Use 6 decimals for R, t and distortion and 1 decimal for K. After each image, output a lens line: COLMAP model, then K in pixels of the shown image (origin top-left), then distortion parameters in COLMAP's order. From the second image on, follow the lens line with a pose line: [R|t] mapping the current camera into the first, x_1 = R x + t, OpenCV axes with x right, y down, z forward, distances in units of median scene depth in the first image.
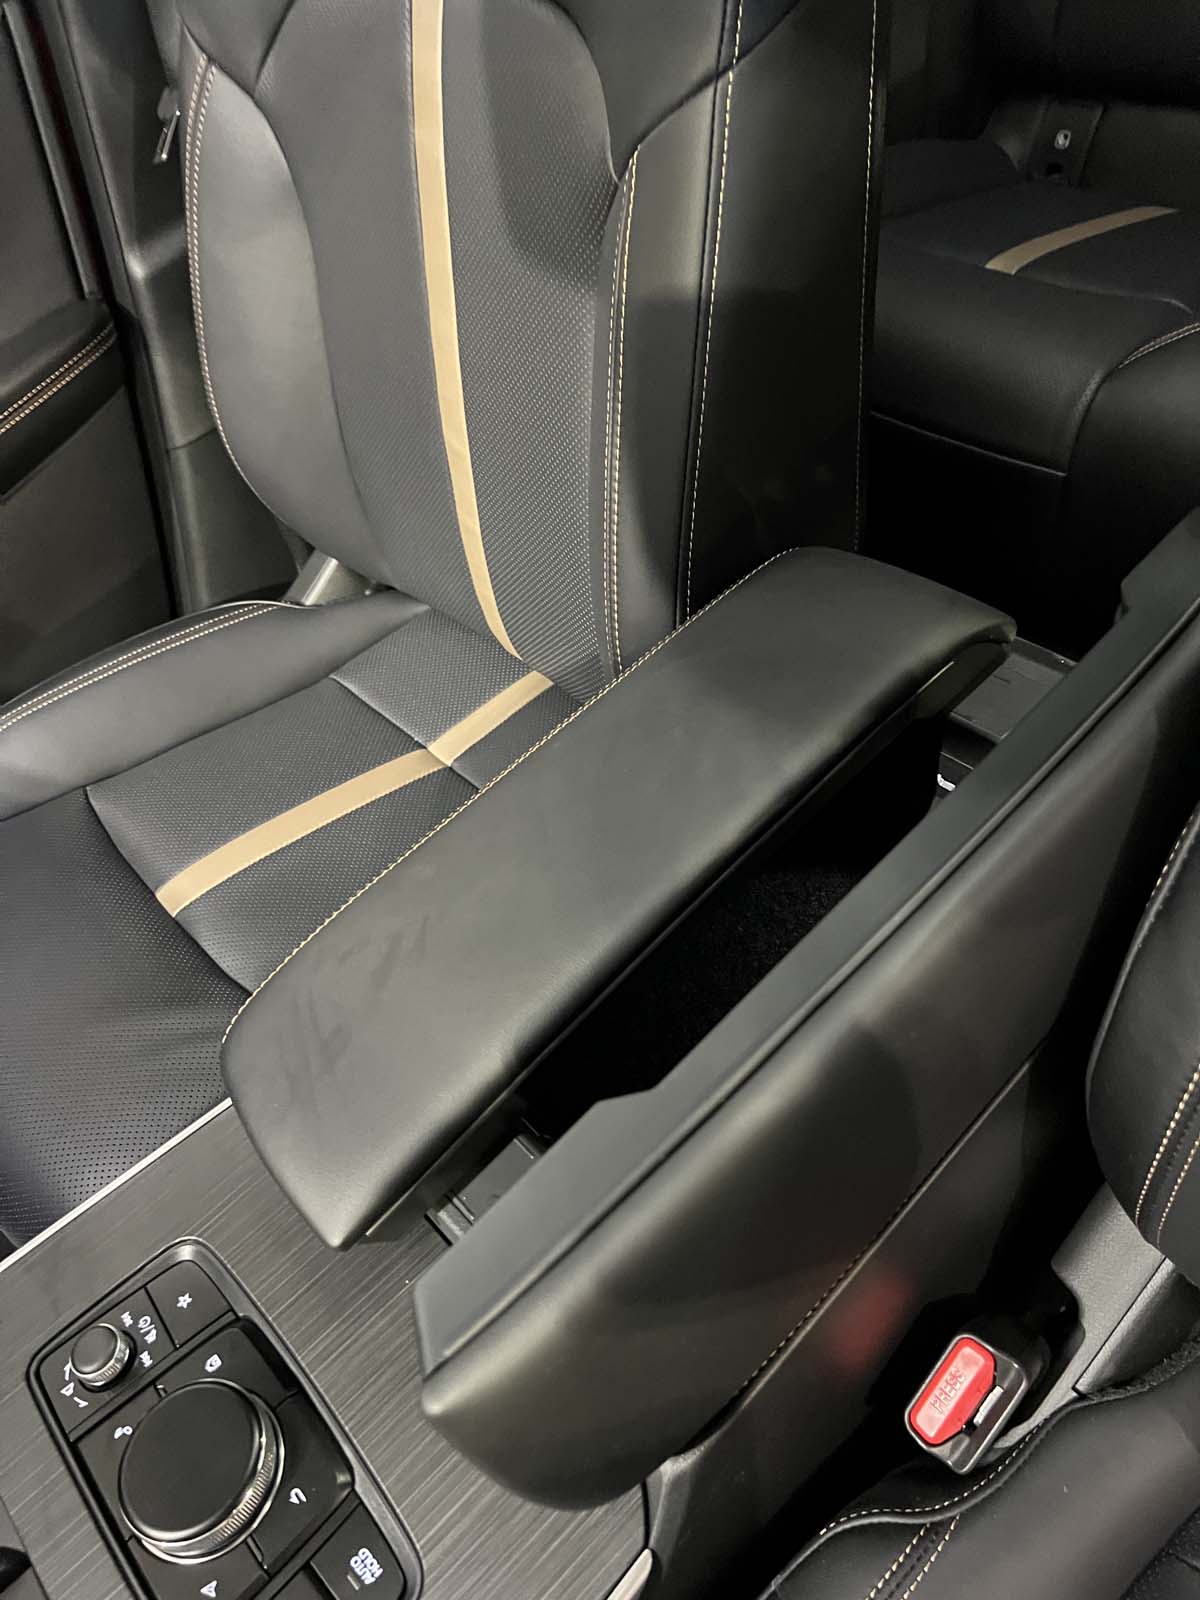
lens RADIAL K [[1202.5, 0, 599.1], [0, 1202.5, 798.3], [0, 0, 1]] dist [0.041542, -0.039373]
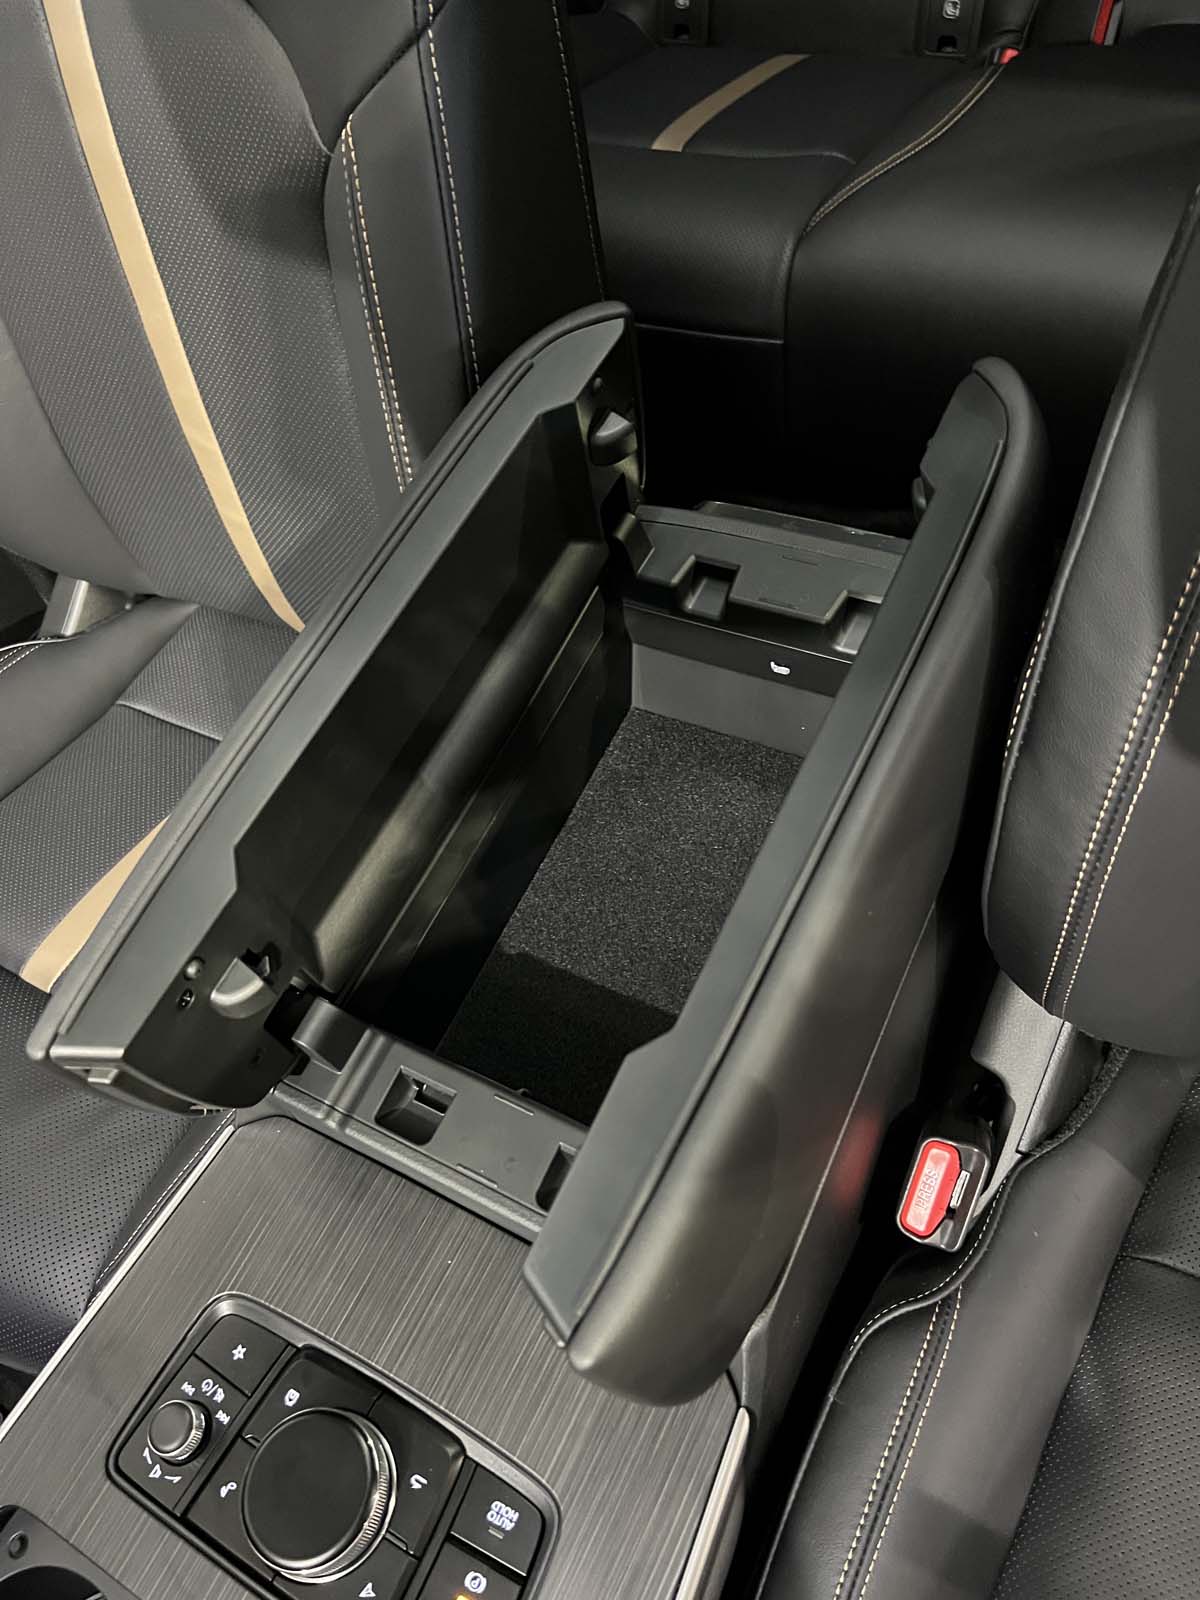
lens RADIAL K [[1202.5, 0, 600.9], [0, 1202.5, 805.3], [0, 0, 1]] dist [0.041542, -0.039373]
pose [[0.945961, -0.270176, 0.179338, -0.111633], [0.253439, 0.960973, 0.110903, -0.066514], [-0.202302, -0.059459, 0.977516, -0.036755]]
